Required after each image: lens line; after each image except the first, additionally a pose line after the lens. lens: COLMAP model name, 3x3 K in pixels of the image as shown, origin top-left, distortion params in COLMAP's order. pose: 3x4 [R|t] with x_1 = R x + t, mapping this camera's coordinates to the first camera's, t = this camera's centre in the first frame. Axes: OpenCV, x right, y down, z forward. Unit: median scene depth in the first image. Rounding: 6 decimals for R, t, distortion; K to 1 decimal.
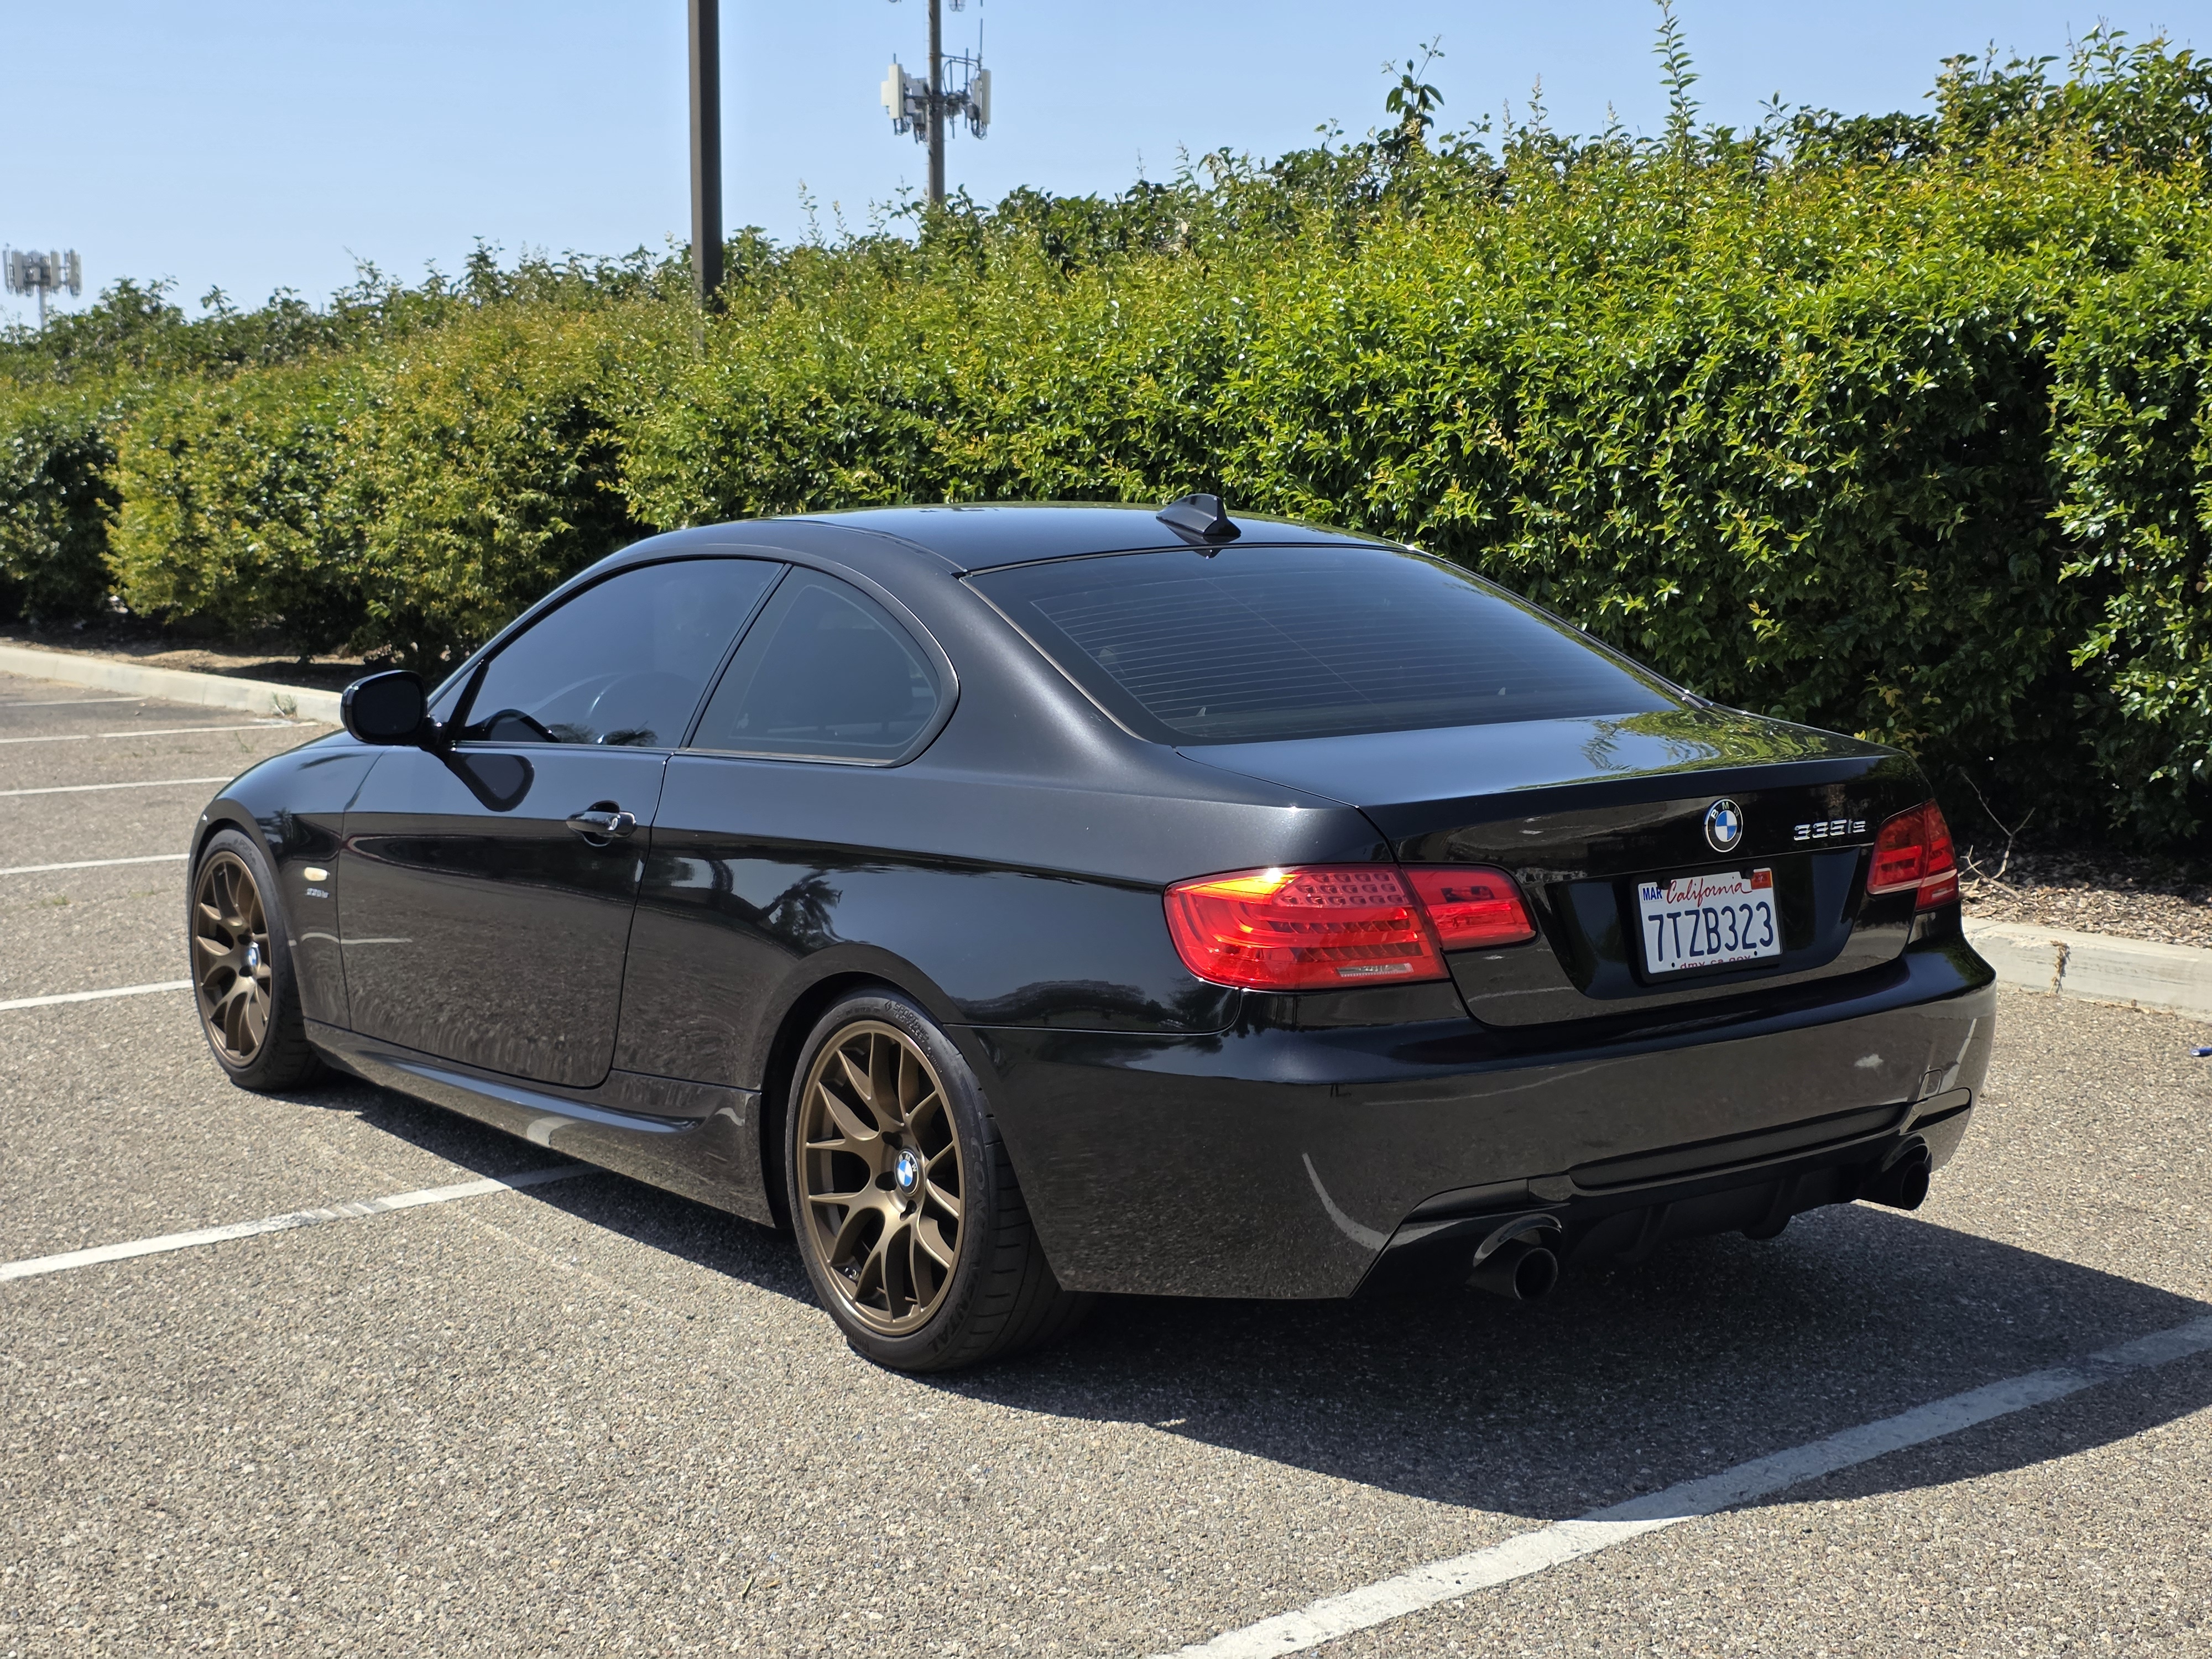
lens RADIAL K [[2991.7, 0, 1149.3], [0, 2991.7, 824.0], [0, 0, 1]] dist [0.220604, -0.589522]
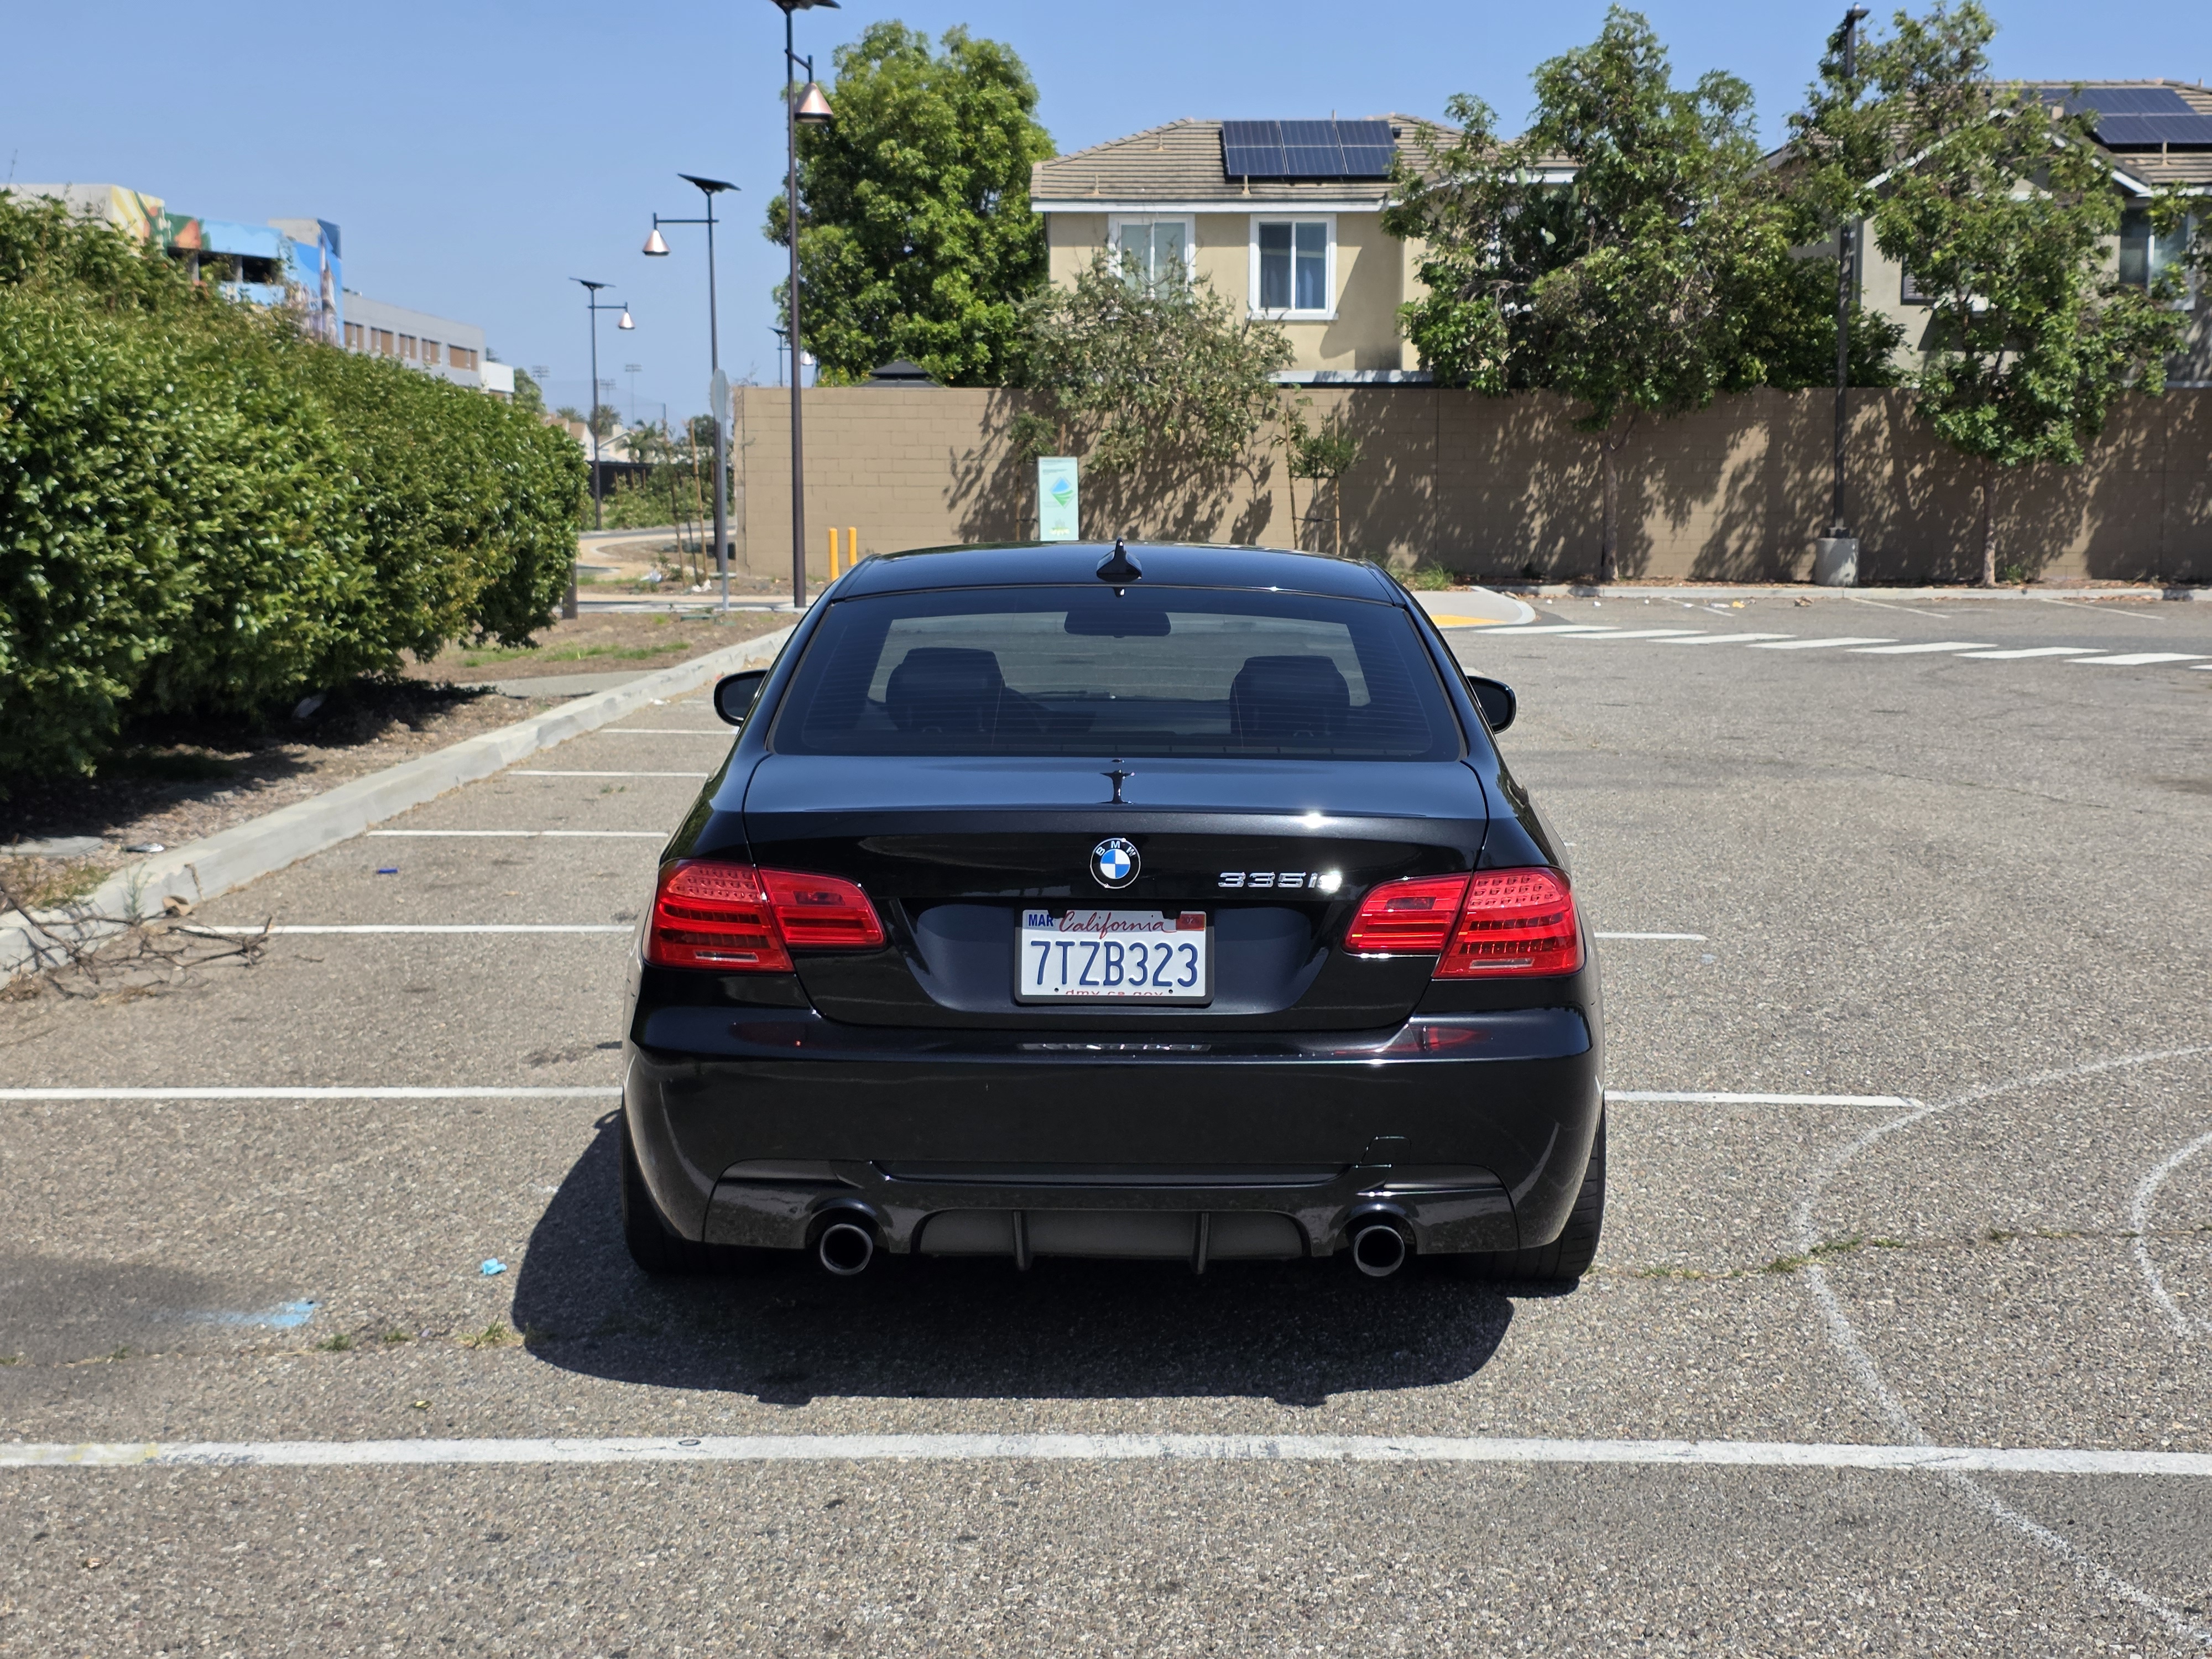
lens RADIAL K [[2991.7, 0, 1149.3], [0, 2991.7, 824.0], [0, 0, 1]] dist [0.220604, -0.589522]
pose [[0.796649, 0.080275, -0.599088, 0.815681], [-0.086571, 0.996077, 0.018351, -0.033098], [0.598211, 0.037244, 0.800473, 0.176524]]
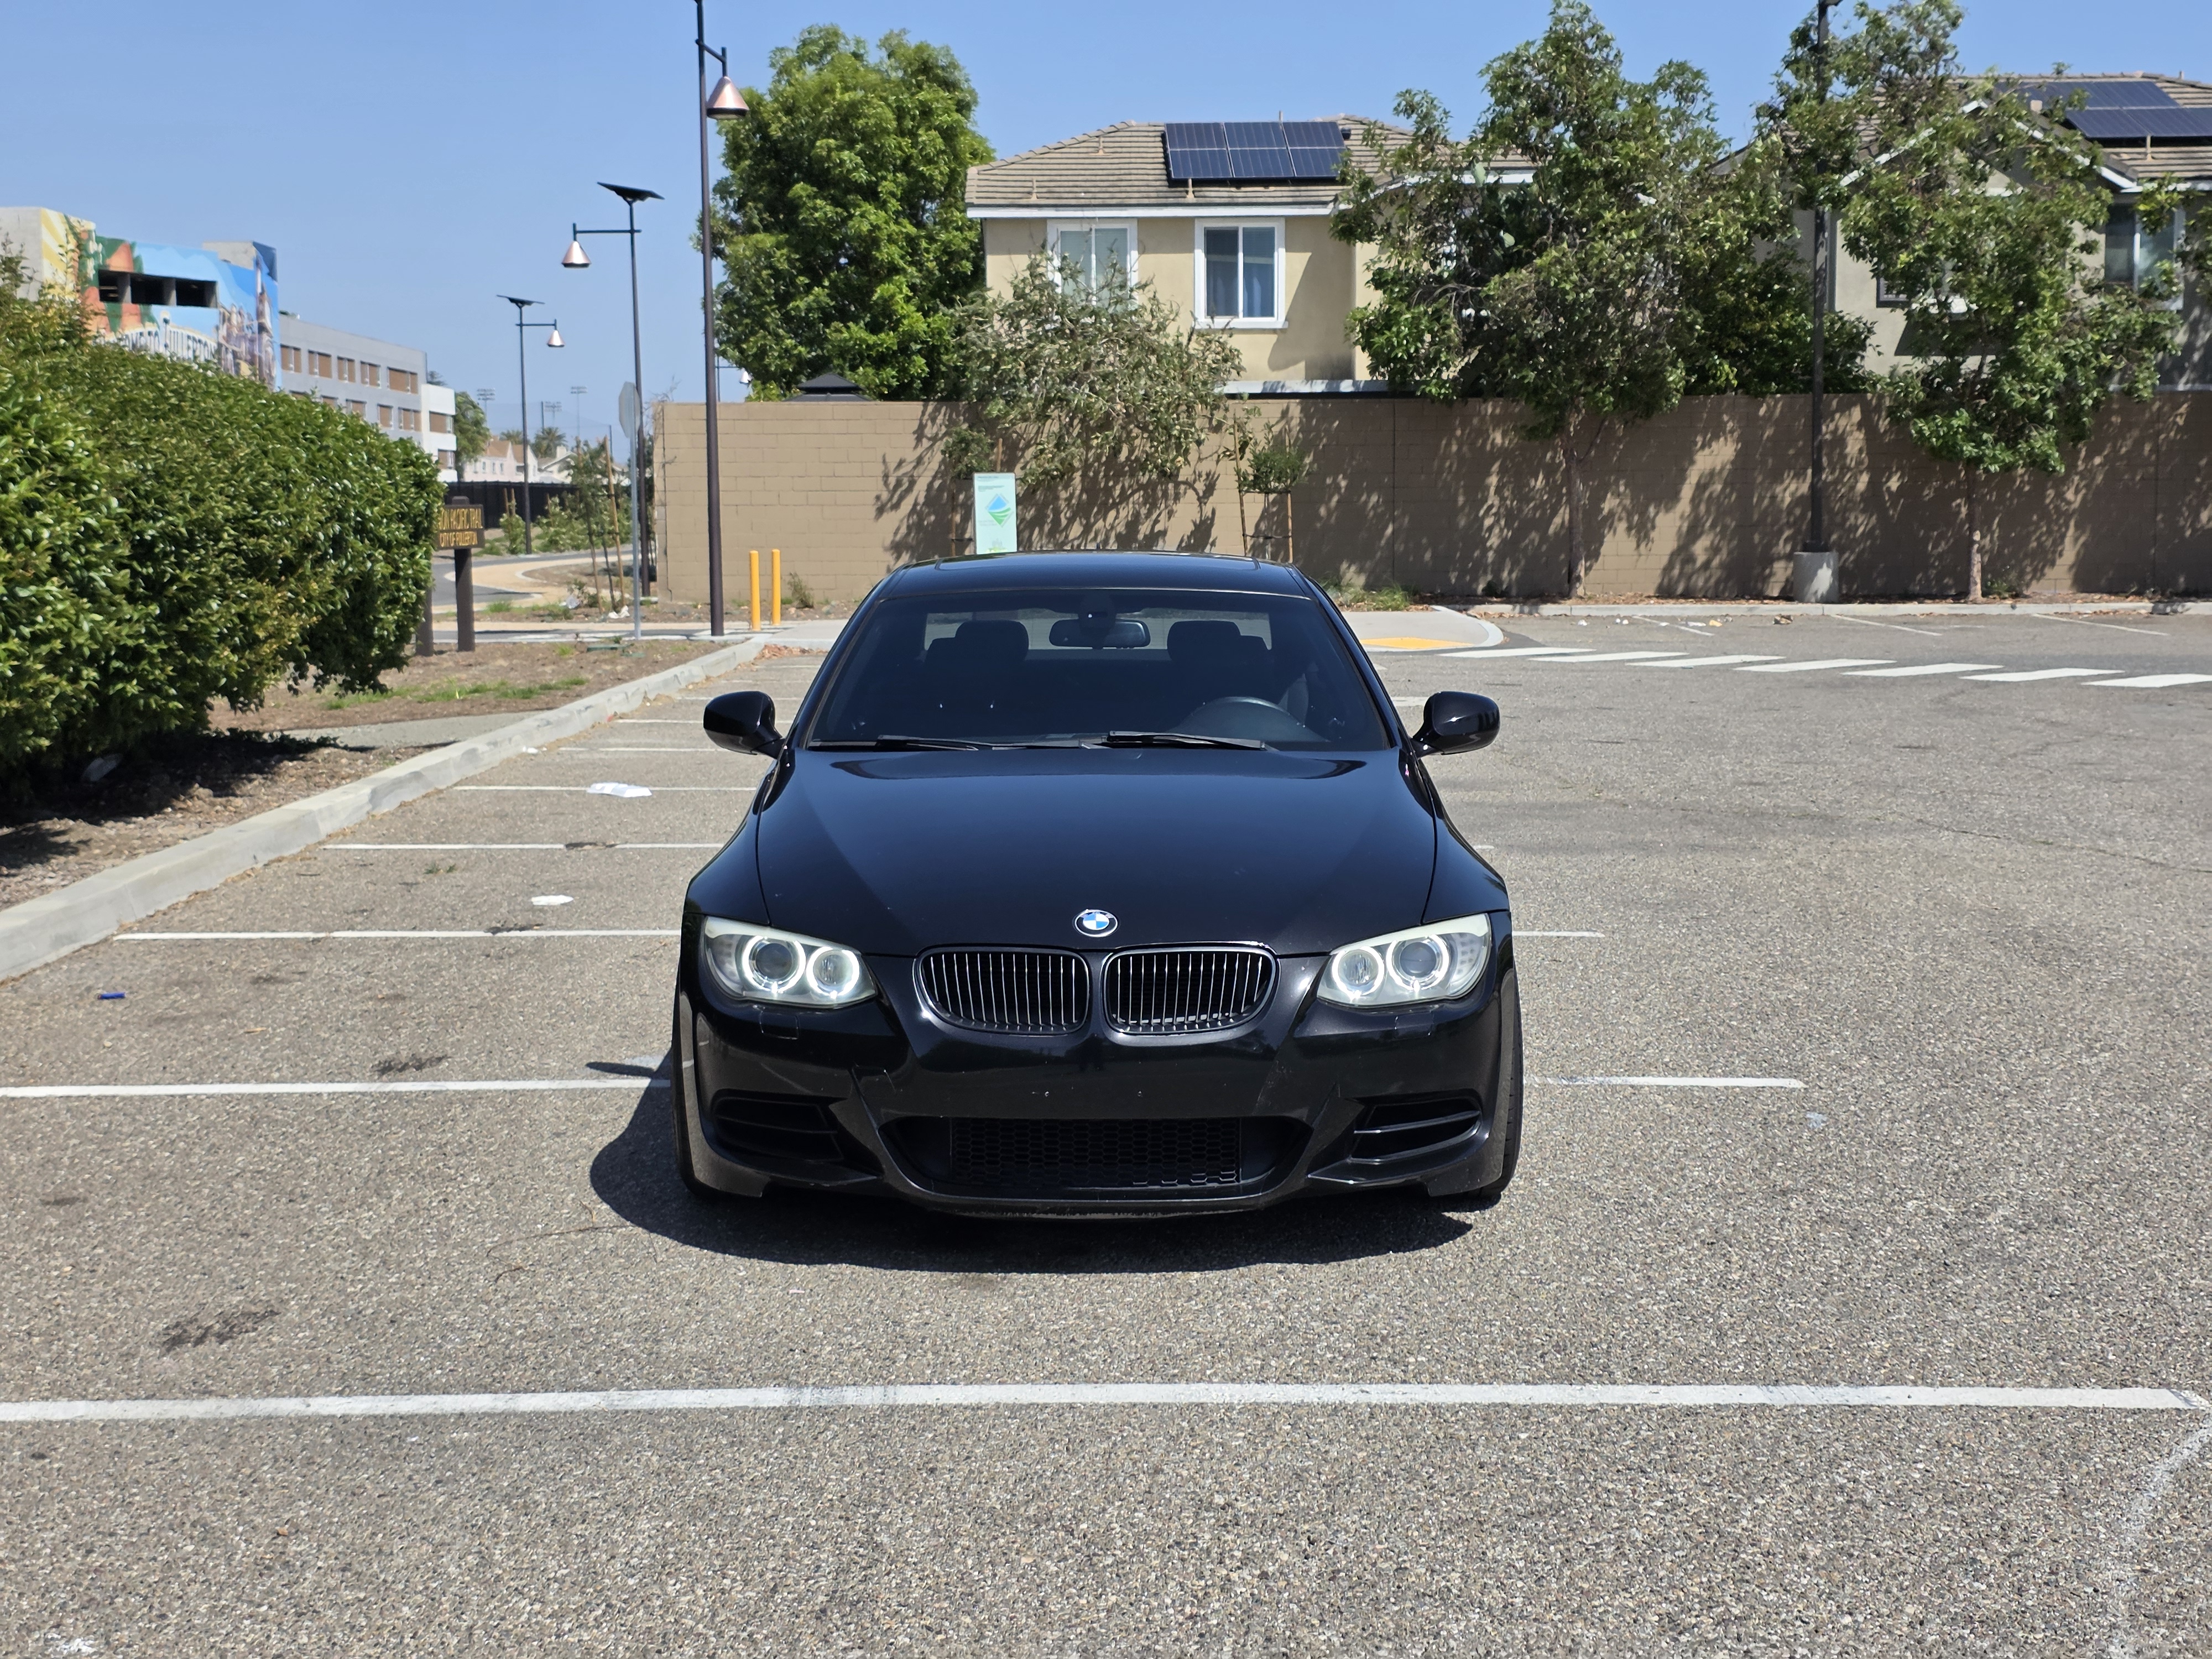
lens RADIAL K [[2981.2, 0, 1106.0], [0, 2981.2, 829.5], [0, 0, 1]] dist [0.199093, -0.539689]
pose [[0.798712, 0.071209, -0.597485, 0.506435], [-0.077865, 0.996855, 0.014717, -0.081954], [0.596654, 0.034768, 0.801745, 0.606335]]
